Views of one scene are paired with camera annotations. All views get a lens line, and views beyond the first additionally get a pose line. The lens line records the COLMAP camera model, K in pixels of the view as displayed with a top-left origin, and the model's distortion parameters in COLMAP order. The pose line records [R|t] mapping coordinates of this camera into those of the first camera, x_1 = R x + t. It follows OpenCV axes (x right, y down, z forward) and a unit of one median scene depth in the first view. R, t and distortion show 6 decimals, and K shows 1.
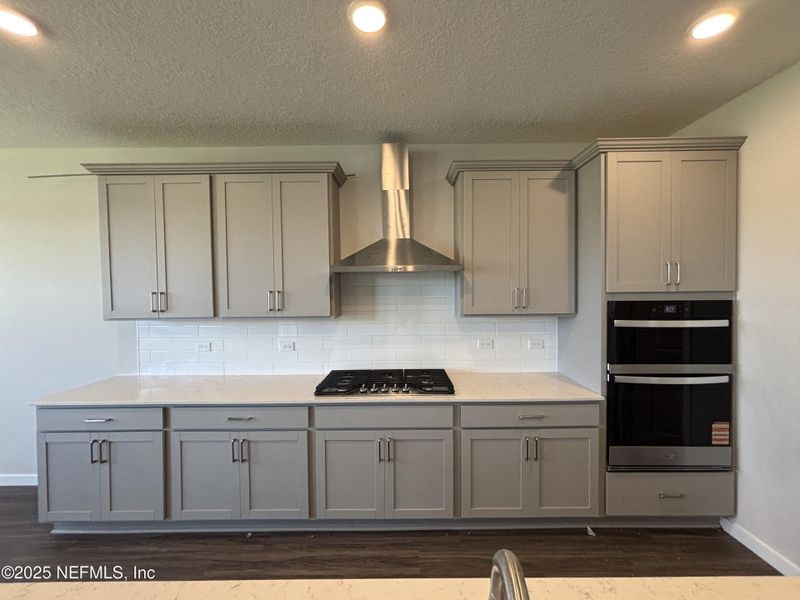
lens RADIAL K [[326.0, 0, 406.3], [0, 326.0, 298.5], [0, 0, 1]] dist [-0.001014, 0.000113]
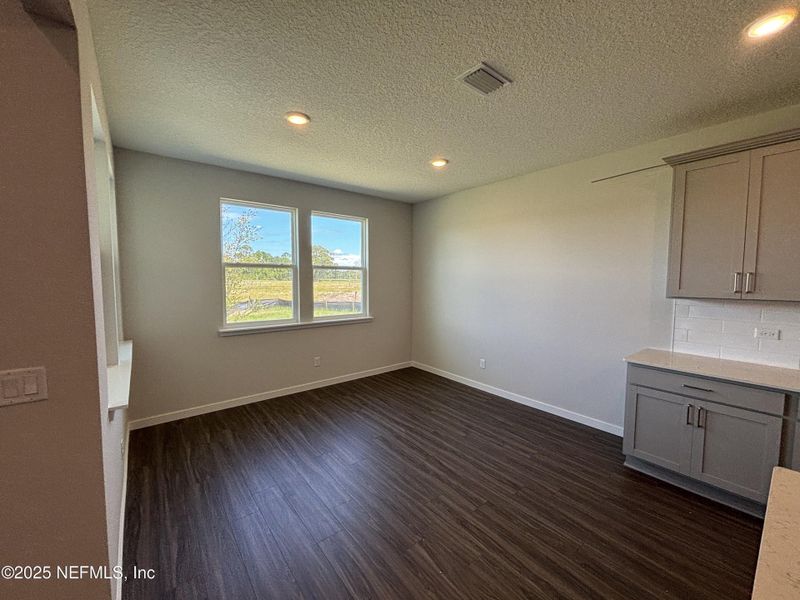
lens RADIAL K [[326.0, 0, 406.3], [0, 326.0, 298.5], [0, 0, 1]] dist [-0.001014, 0.000113]
pose [[0.634431, 0.063692, -0.770351, -0.726454], [-0.033756, 0.997932, 0.054709, 0.043783], [0.772242, -0.008705, 0.635268, -0.445543]]
